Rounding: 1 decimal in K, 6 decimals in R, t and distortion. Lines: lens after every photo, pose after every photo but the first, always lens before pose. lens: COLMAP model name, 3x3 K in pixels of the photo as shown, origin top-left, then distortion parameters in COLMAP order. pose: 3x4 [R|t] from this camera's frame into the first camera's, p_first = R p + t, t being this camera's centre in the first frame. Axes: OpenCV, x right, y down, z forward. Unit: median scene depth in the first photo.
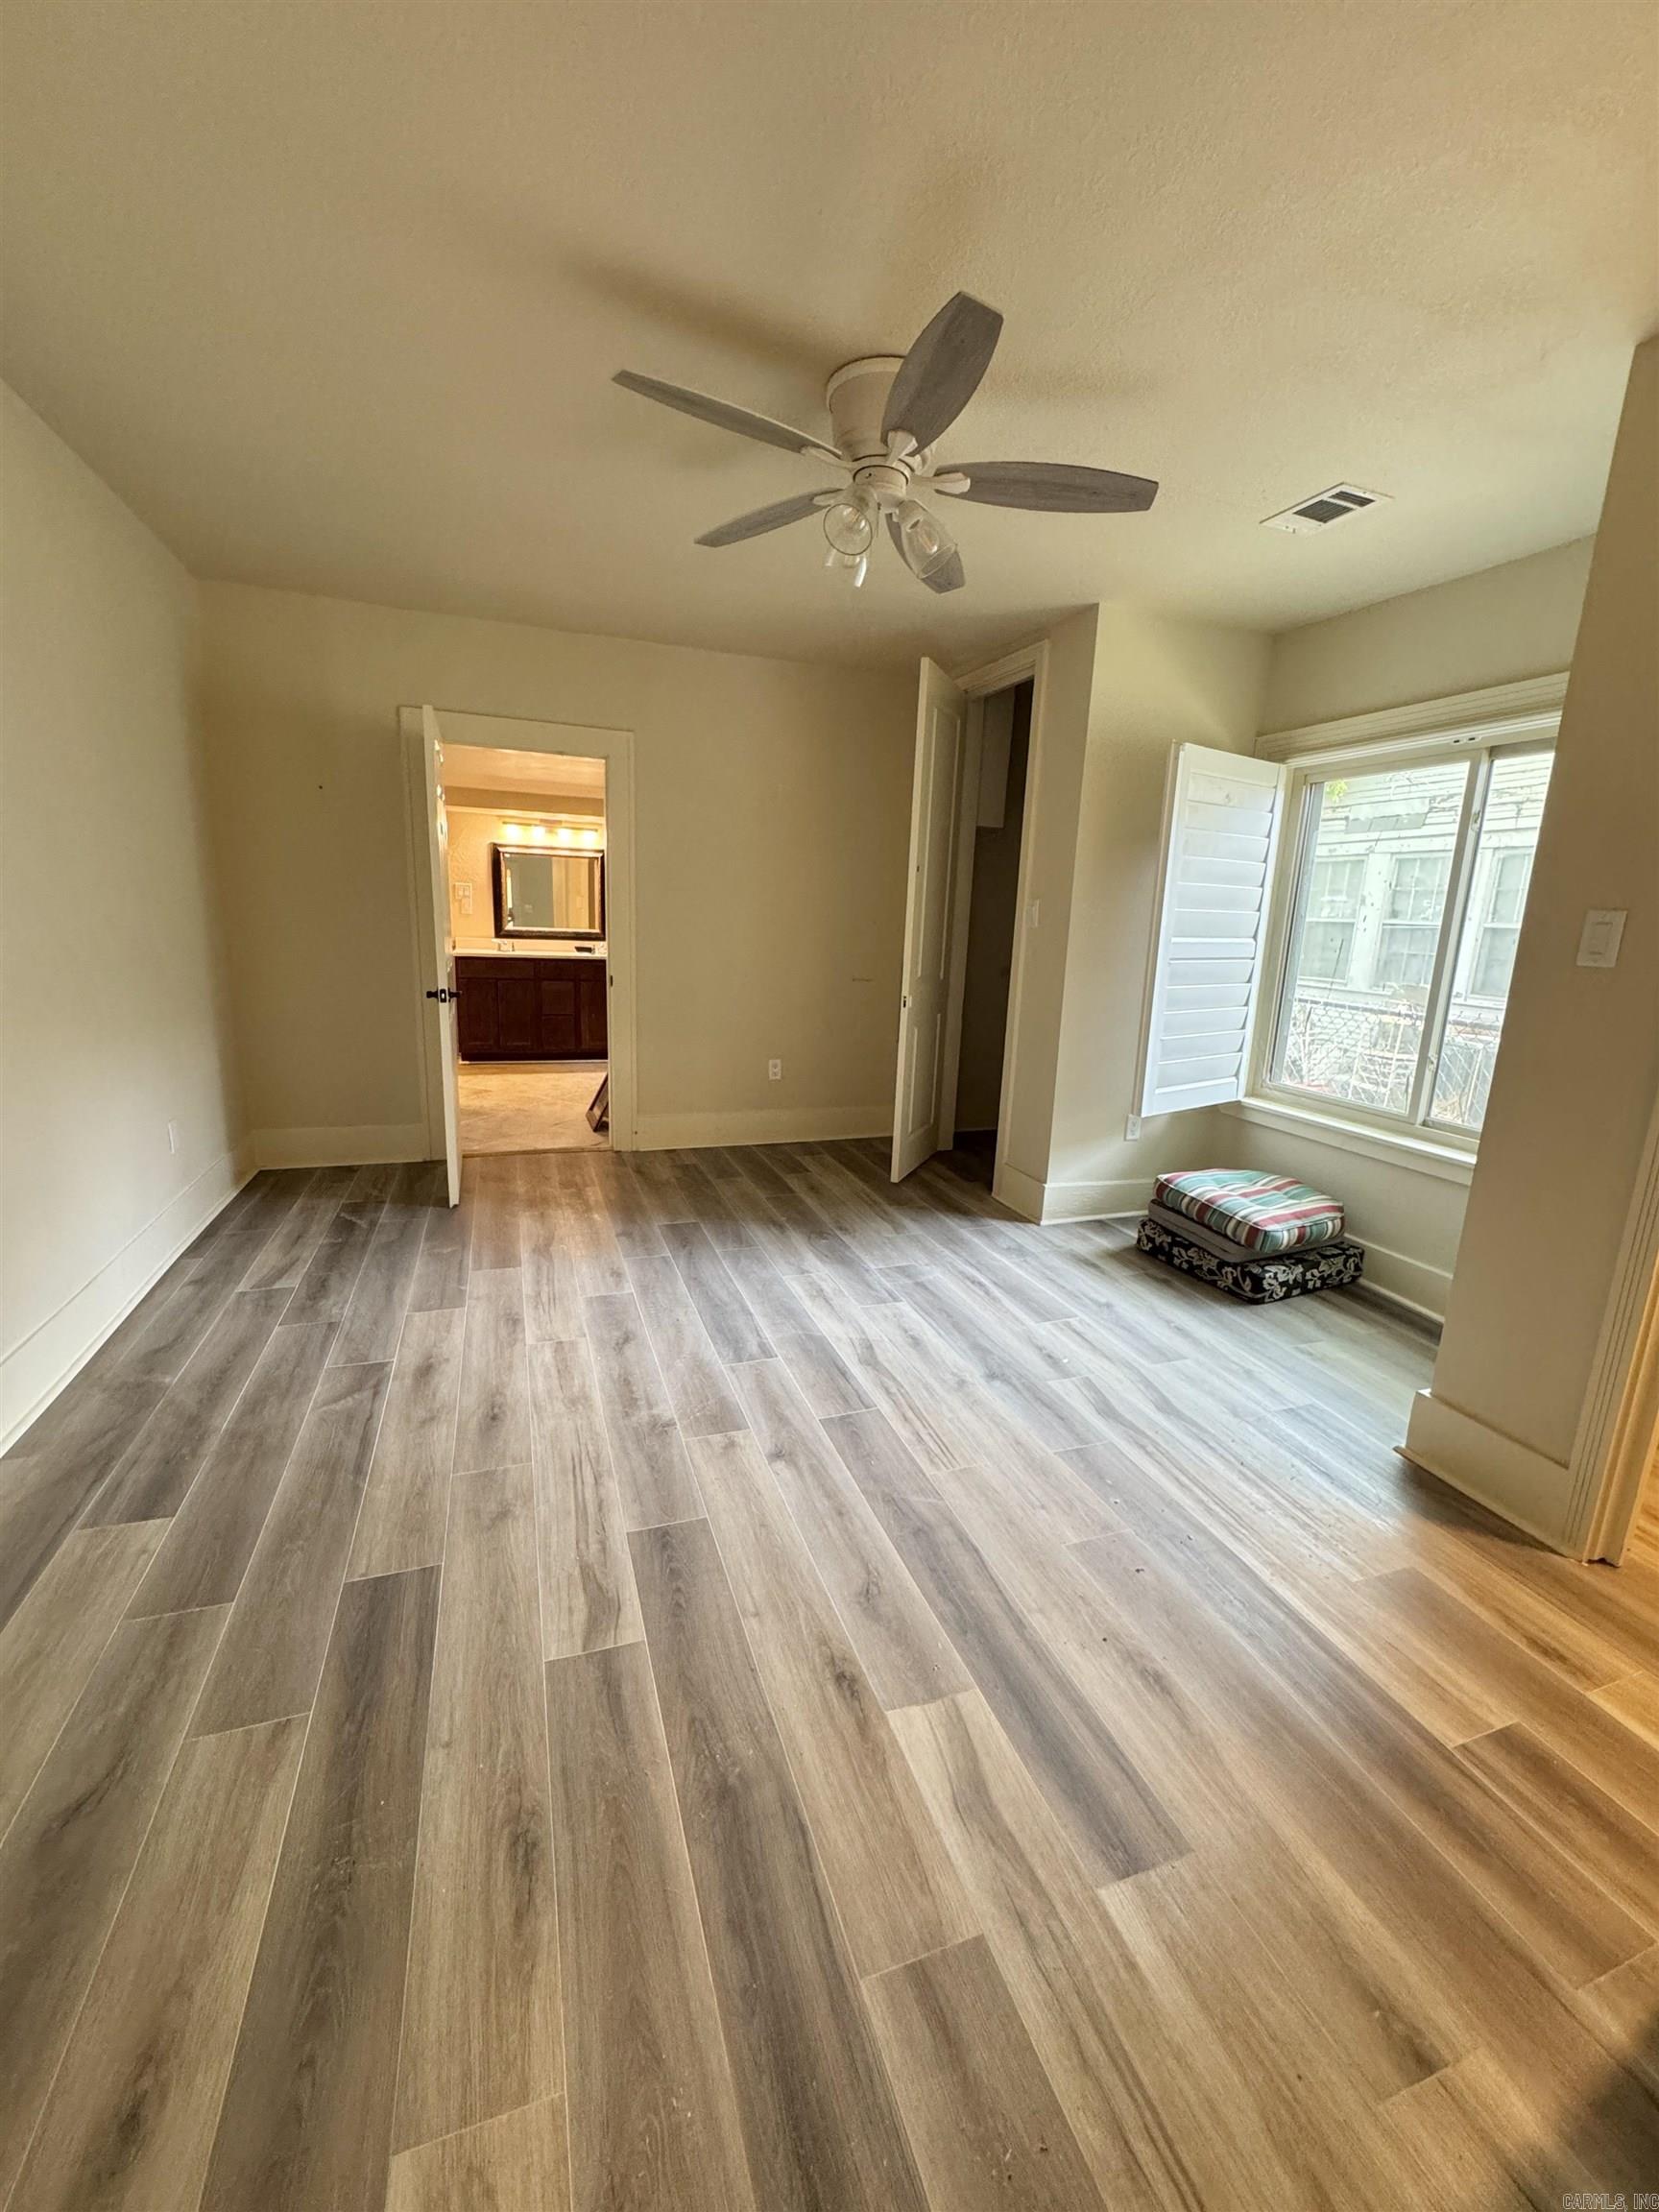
lens RADIAL K [[886.6, 0, 828.6], [0, 886.6, 1099.3], [0, 0, 1]] dist [-0.002656, 0.000157]
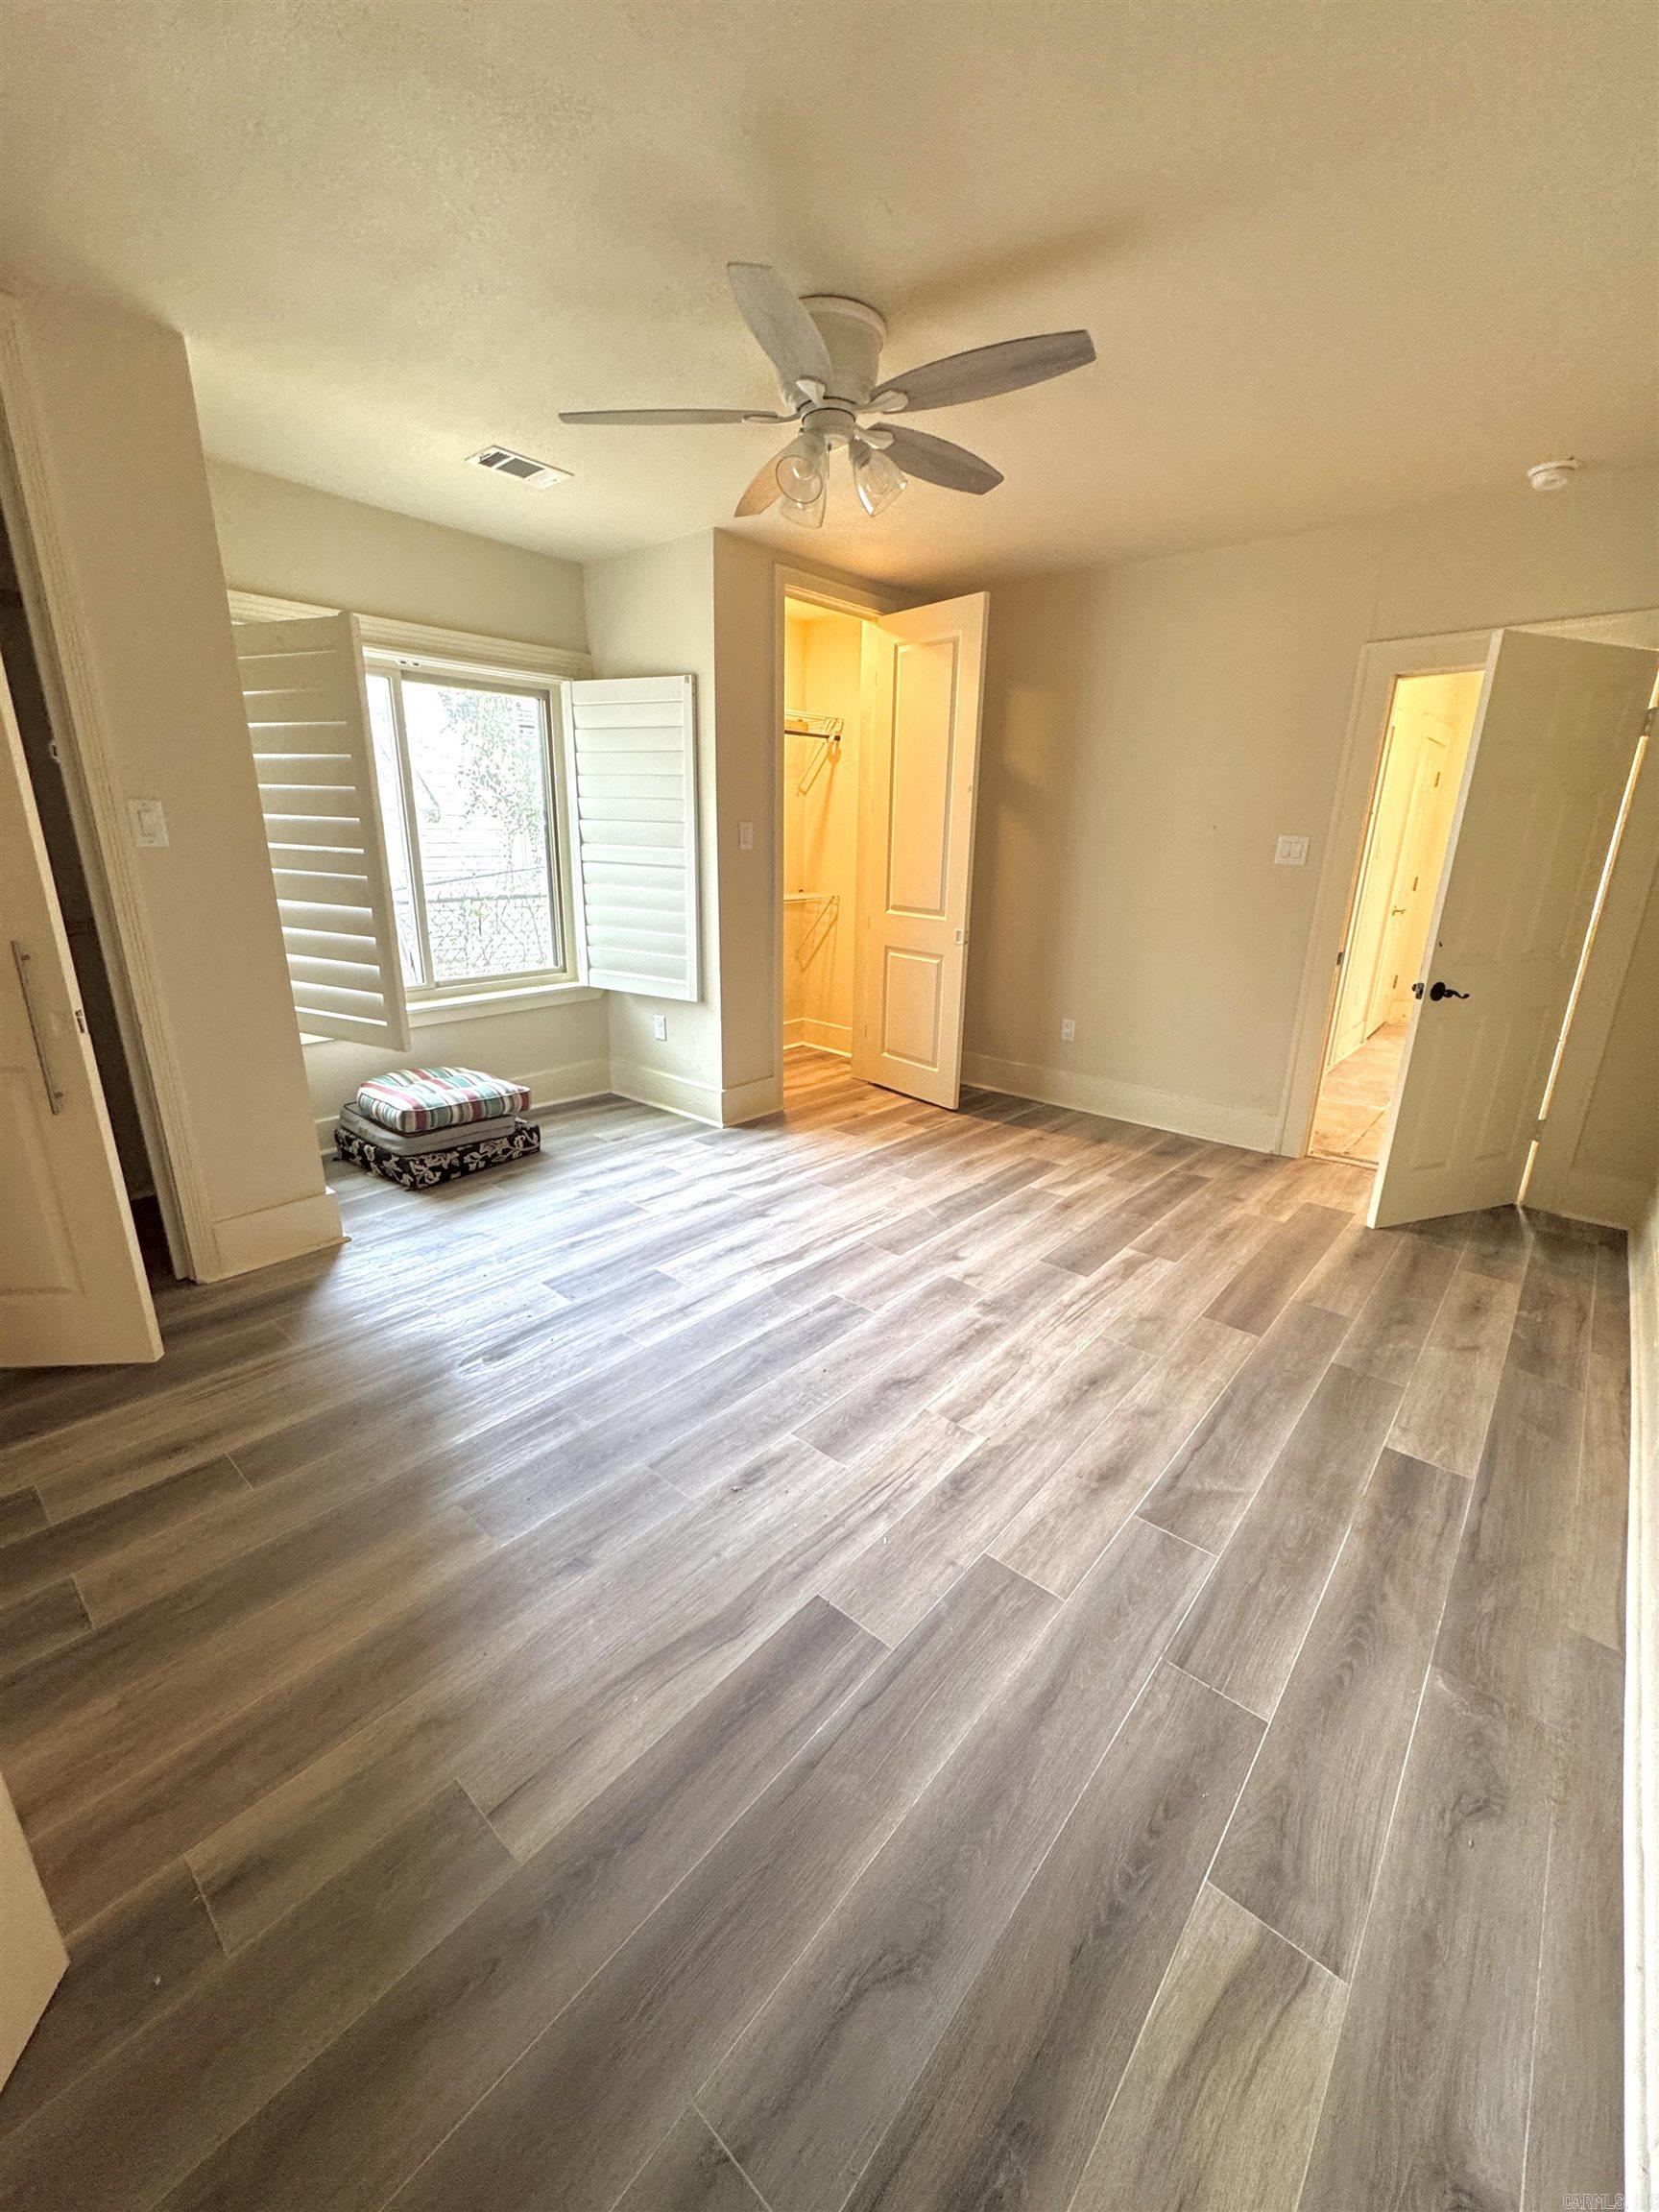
lens RADIAL K [[886.6, 0, 827.1], [0, 886.6, 1105.6], [0, 0, 1]] dist [-0.002656, 0.000157]
pose [[-0.484677, -0.312985, 0.816780, -0.910614], [0.140273, 0.893892, 0.425771, -0.379694], [-0.863372, 0.320934, -0.389345, 1.474846]]
